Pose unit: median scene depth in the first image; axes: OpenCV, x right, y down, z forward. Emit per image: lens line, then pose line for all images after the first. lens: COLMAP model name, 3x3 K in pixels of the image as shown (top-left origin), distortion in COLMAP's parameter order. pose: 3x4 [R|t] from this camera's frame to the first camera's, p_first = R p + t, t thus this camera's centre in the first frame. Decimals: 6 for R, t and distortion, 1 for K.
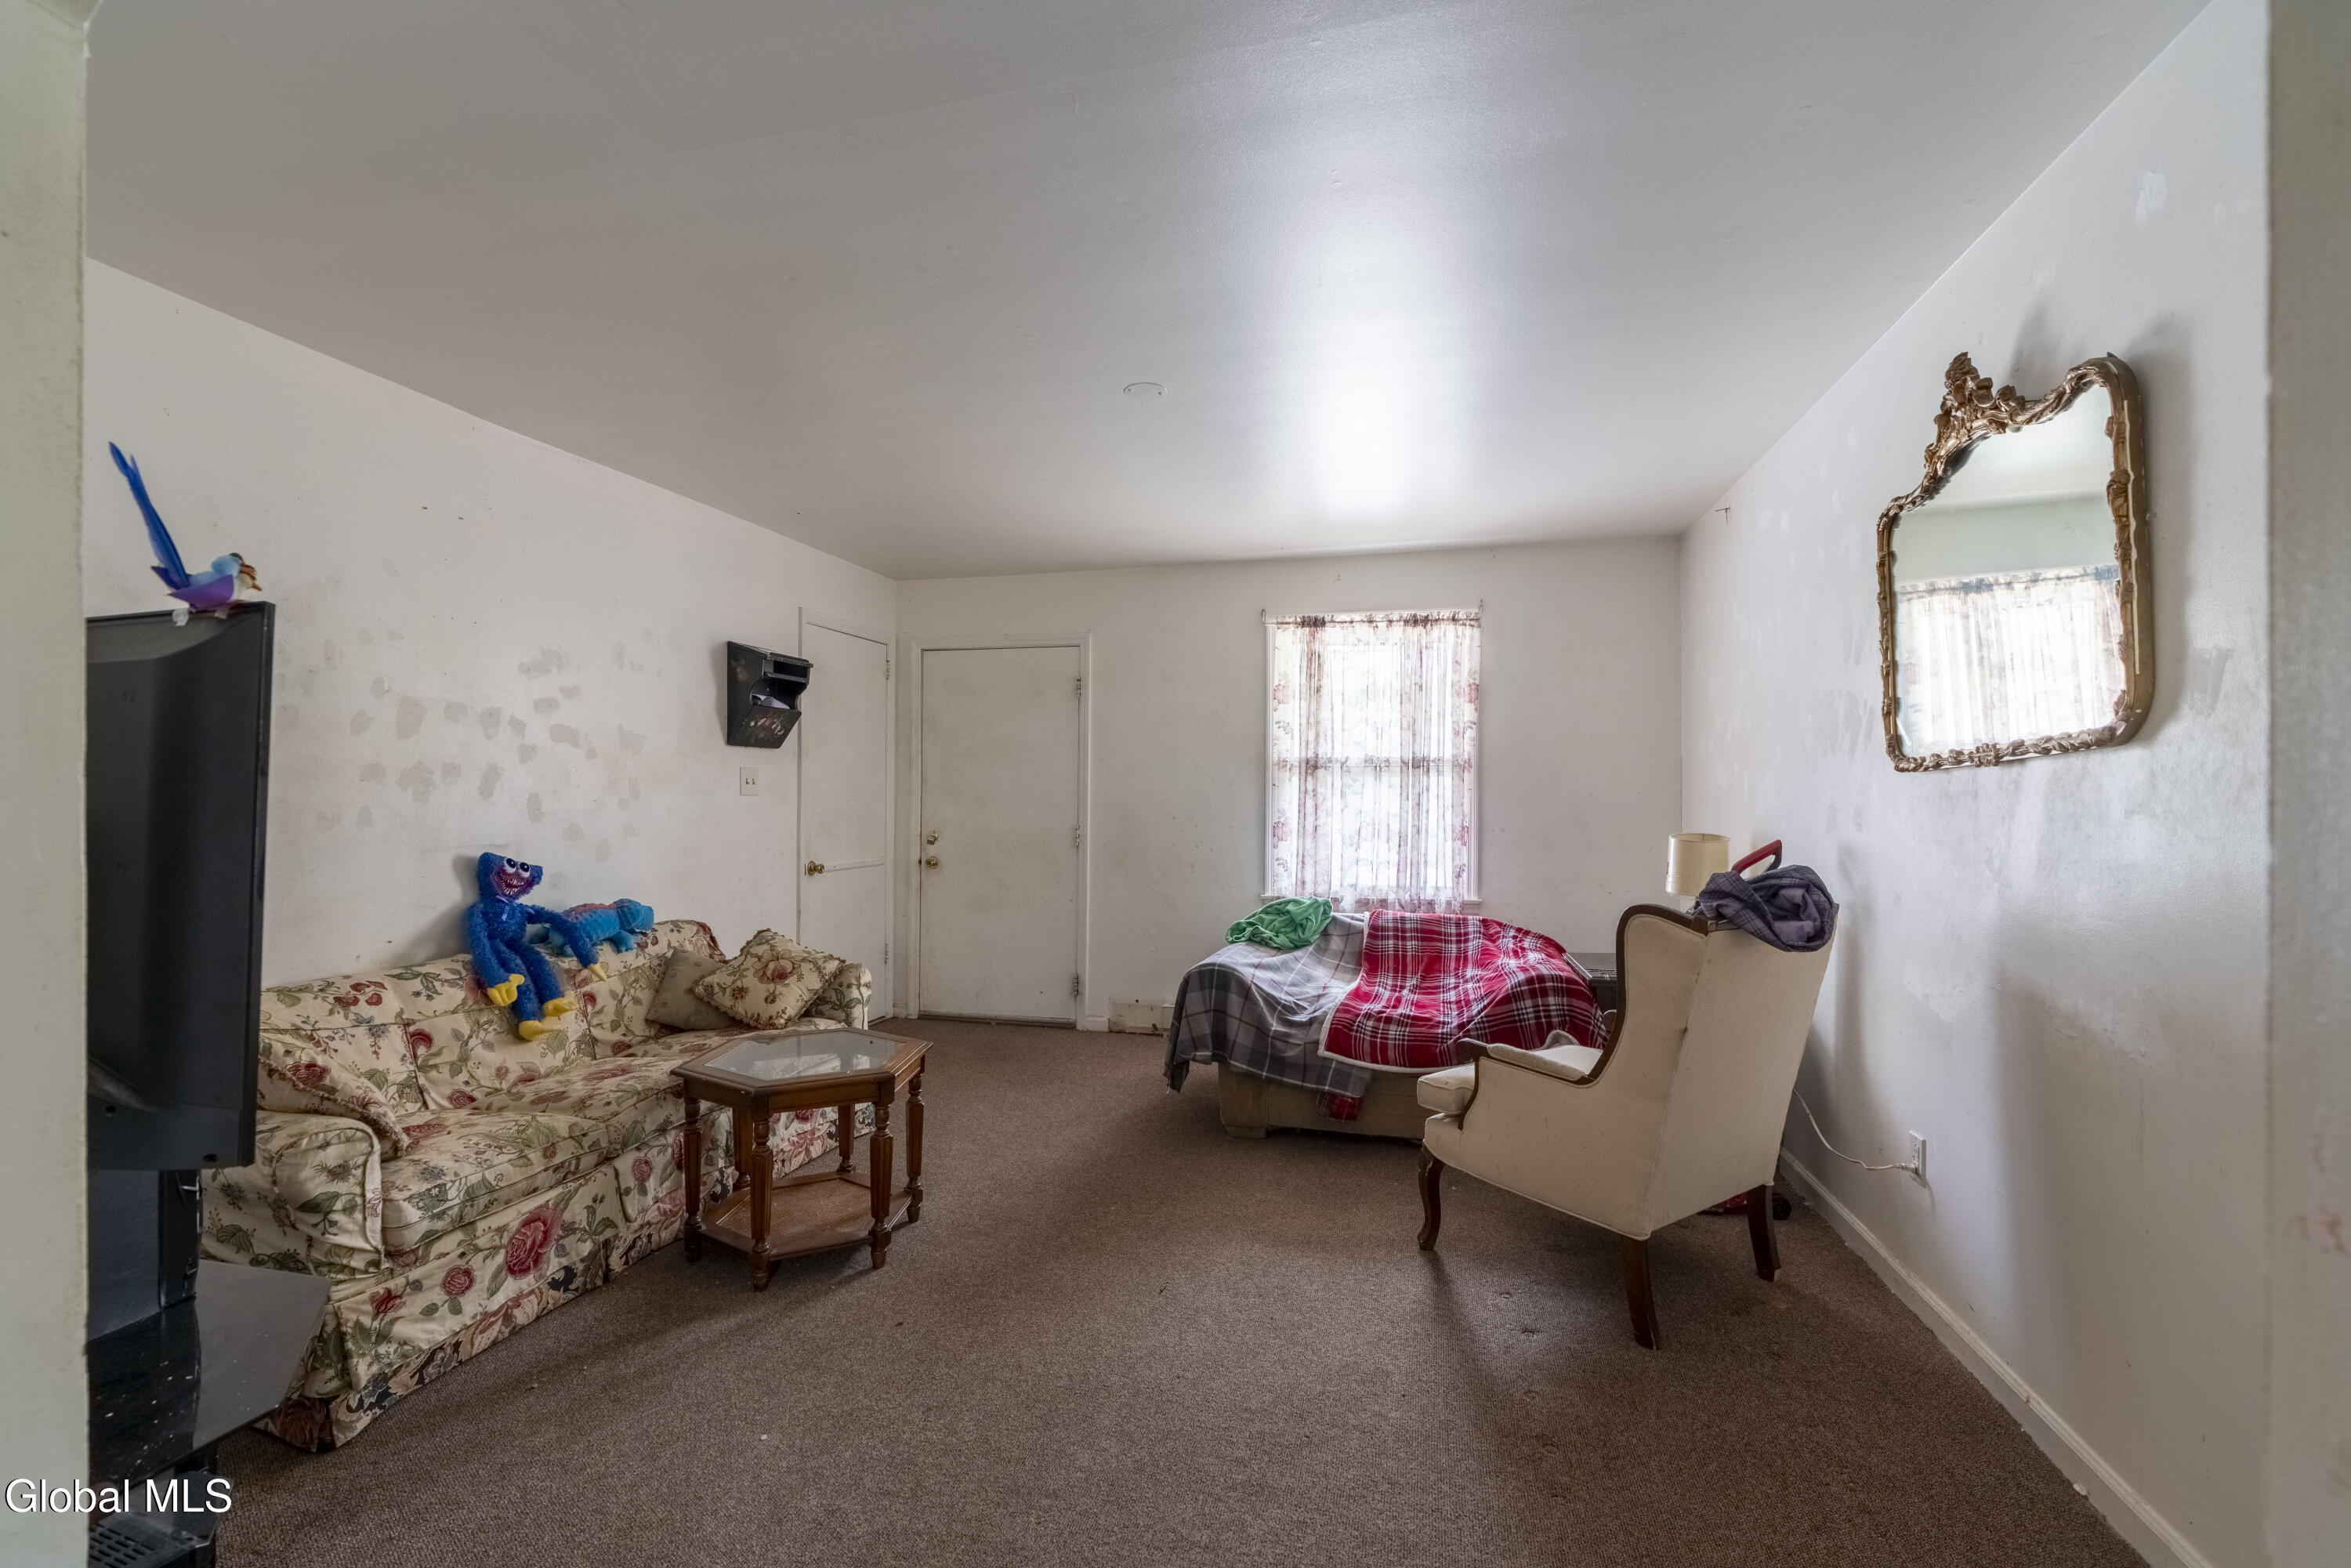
lens RADIAL K [[1058.6, 0, 1160.3], [0, 1058.6, 800.3], [0, 0, 1]] dist [-0.002053, -0.000118]
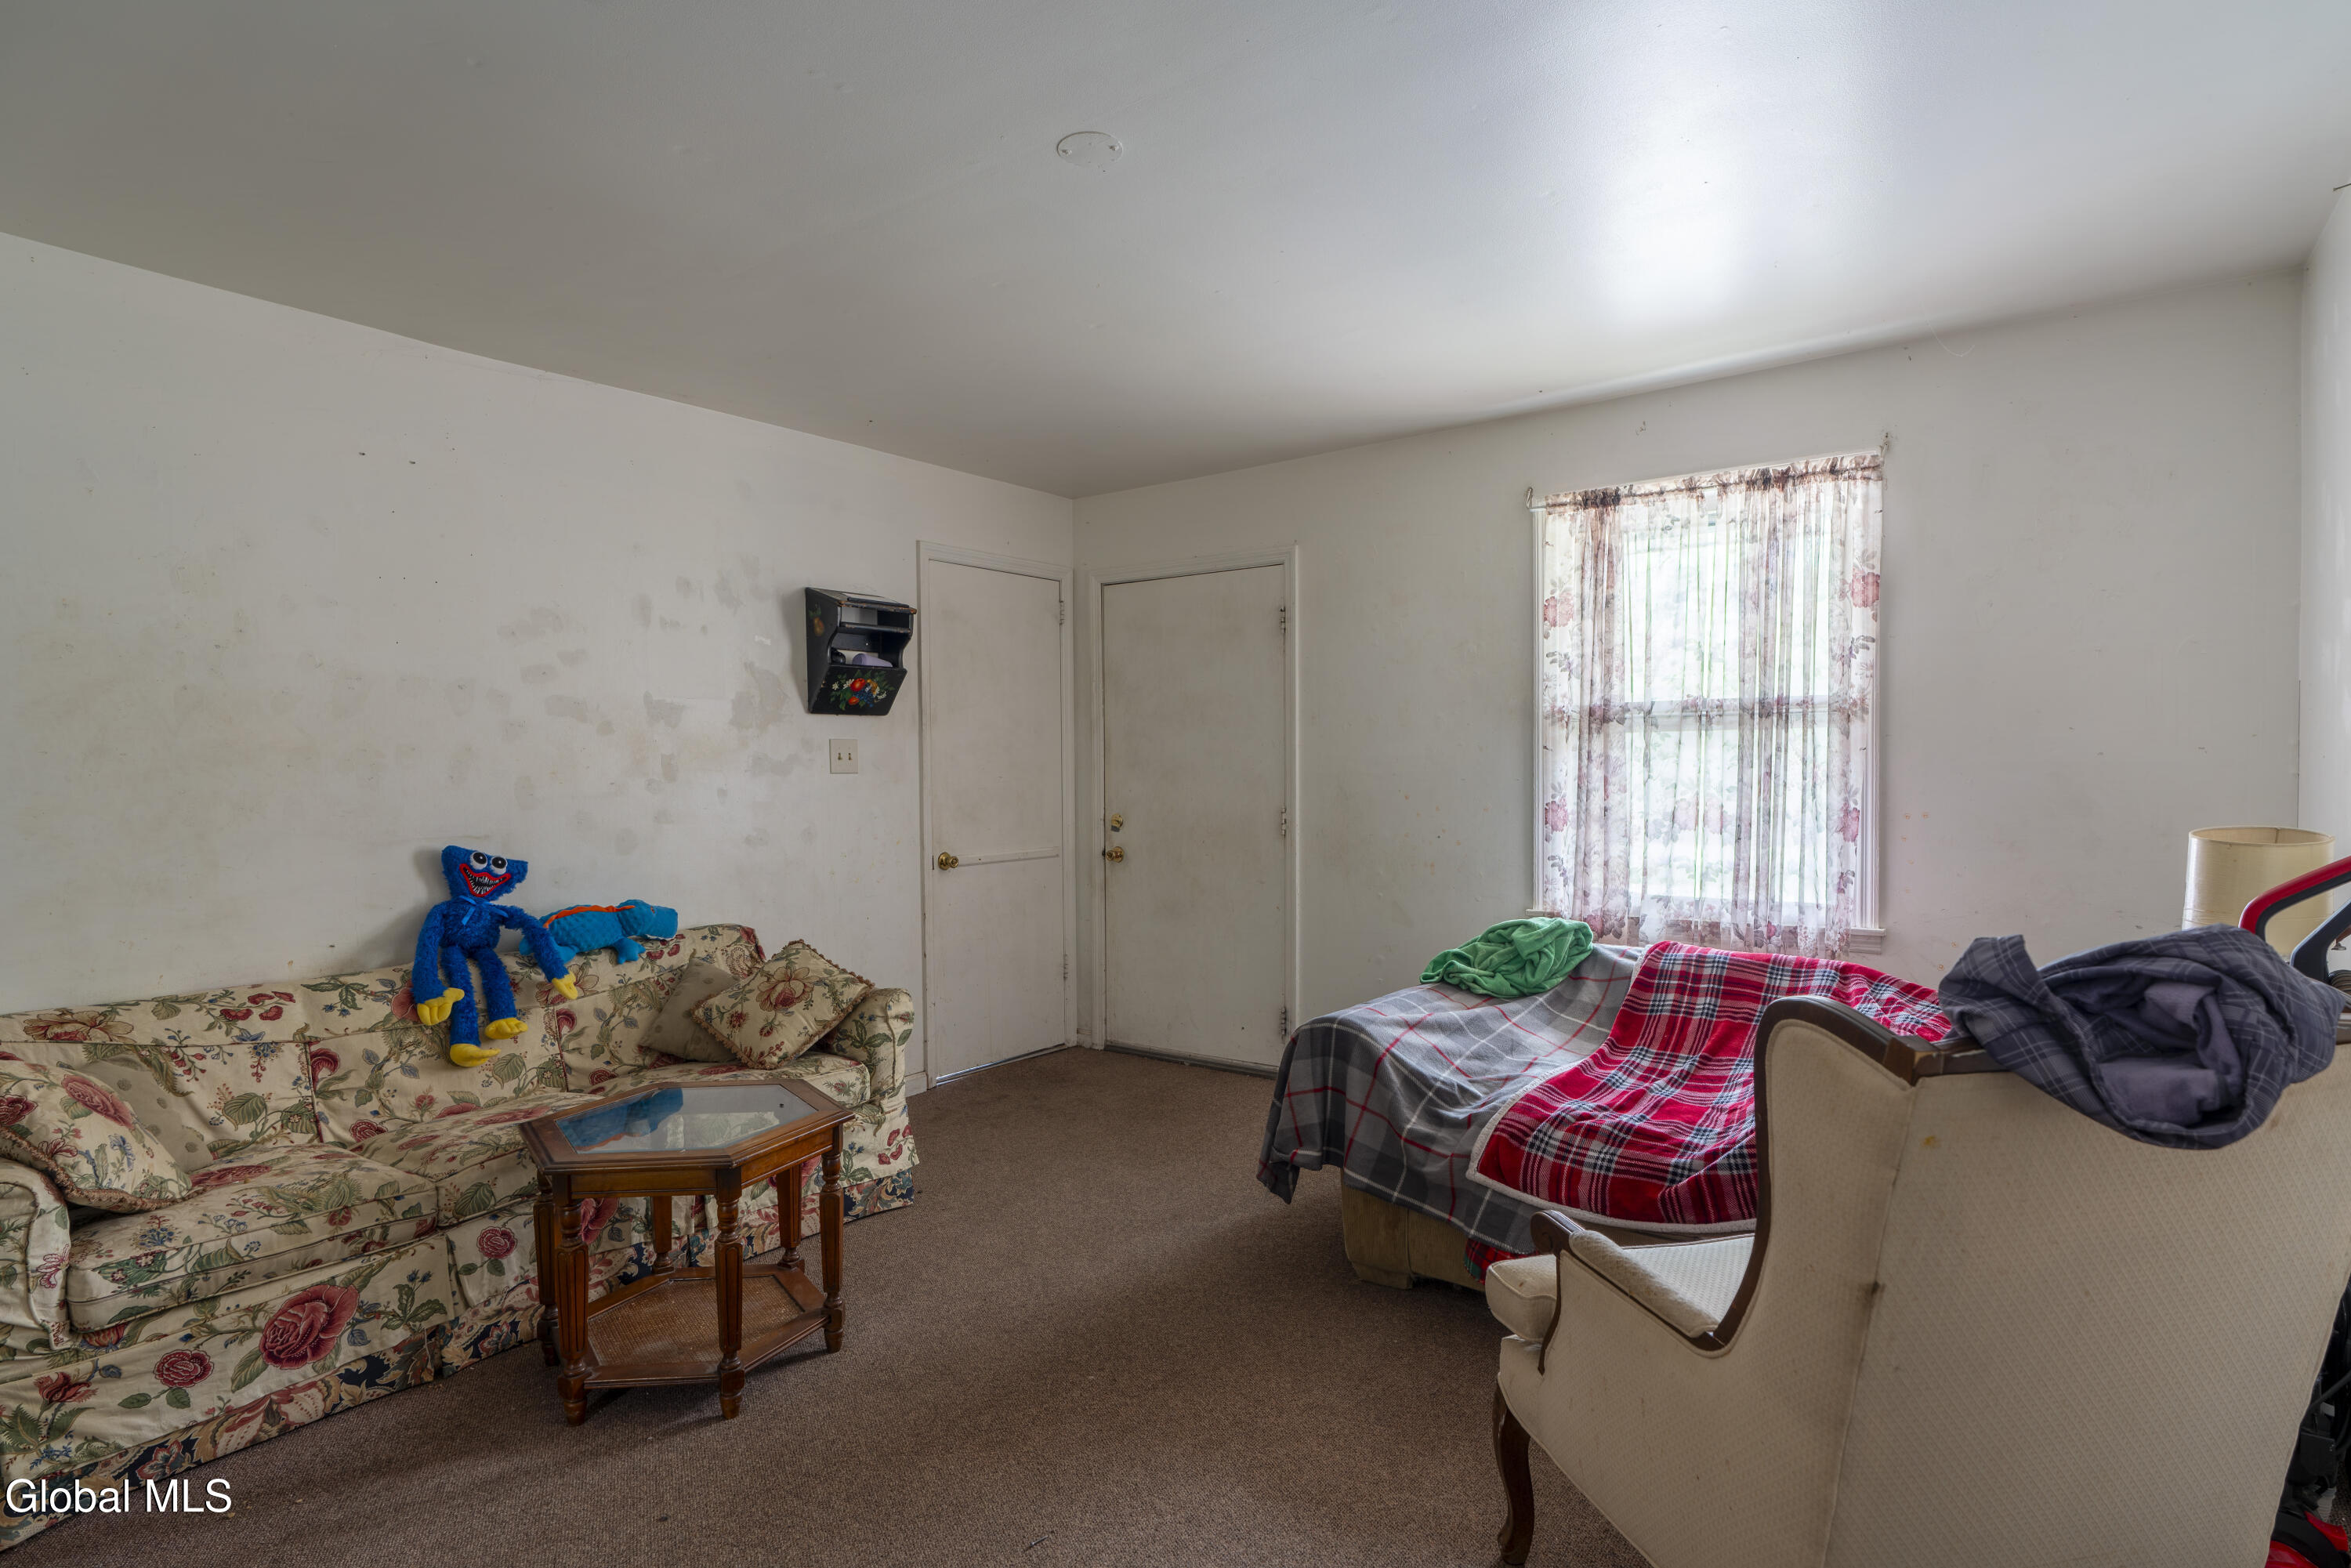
lens RADIAL K [[1229.2, 0, 1174.9], [0, 1229.2, 803.3], [0, 0, 1]] dist [-0.003216, 0.001418]
pose [[0.923212, -0.002570, -0.384283, 0.268433], [0.013420, 0.999583, 0.025557, -0.003167], [0.384057, -0.028752, 0.922862, 0.261534]]
